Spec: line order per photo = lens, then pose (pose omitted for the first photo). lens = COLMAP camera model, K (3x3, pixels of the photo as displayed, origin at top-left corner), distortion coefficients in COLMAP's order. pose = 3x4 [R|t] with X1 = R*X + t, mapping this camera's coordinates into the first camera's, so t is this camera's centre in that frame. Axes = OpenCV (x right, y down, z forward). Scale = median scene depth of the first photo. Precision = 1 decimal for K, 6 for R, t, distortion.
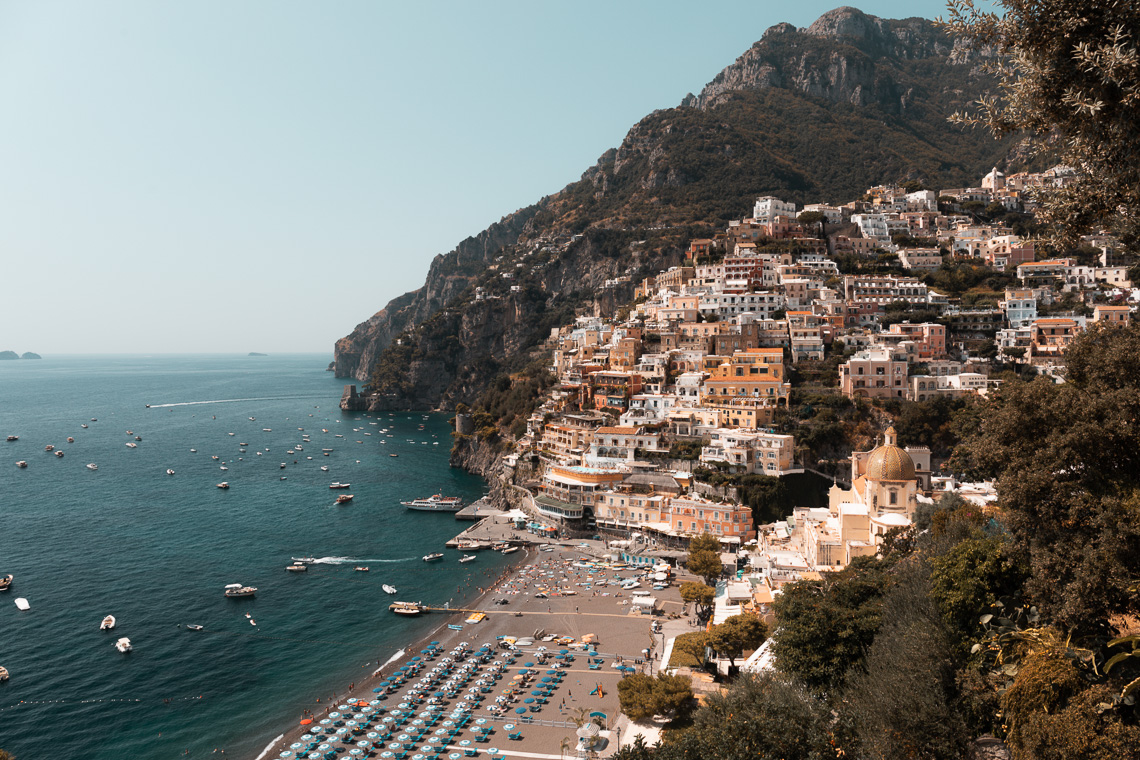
lens RADIAL K [[813.2, 0, 565.2], [0, 813.2, 374.8], [0, 0, 1]] dist [-0.034320, -0.007245]
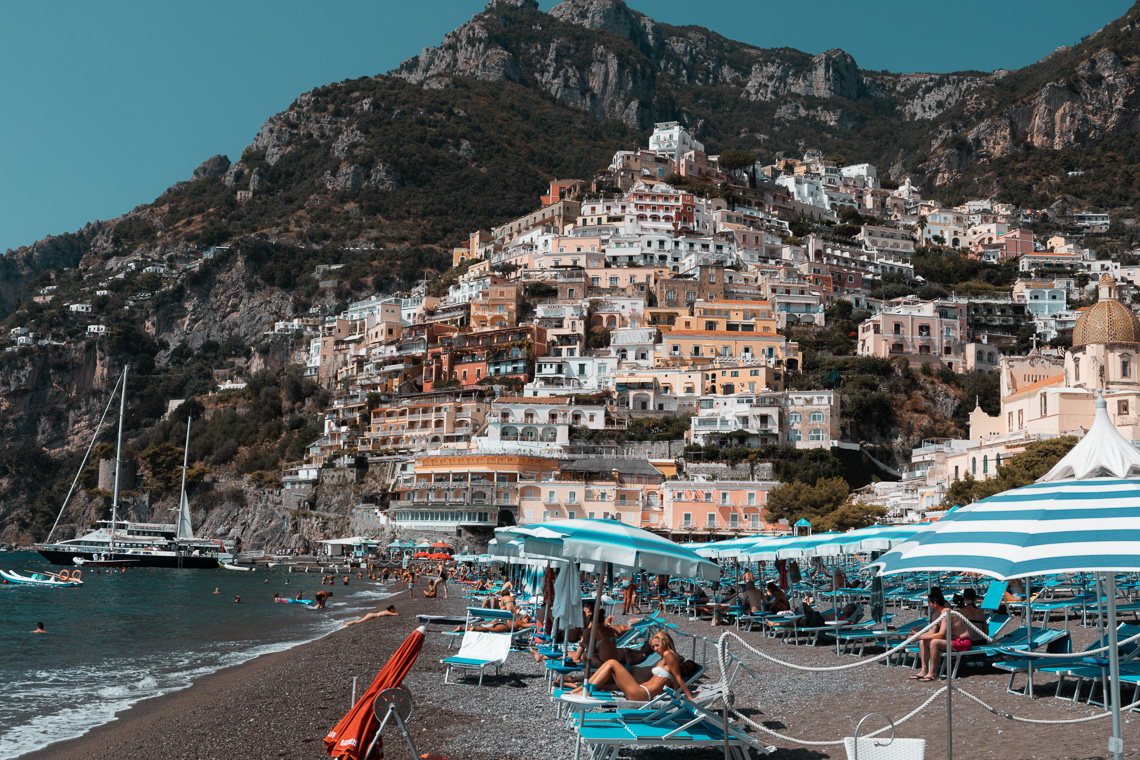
lens RADIAL K [[1416.4, 0, 570.7], [0, 1416.4, 381.1], [0, 0, 1]] dist [-0.048575, 0.000000]
pose [[0.930772, 0.079813, 0.356781, -0.207552], [-0.018938, 0.985095, -0.170965, 0.173647], [-0.365109, 0.152372, 0.918411, 0.041542]]
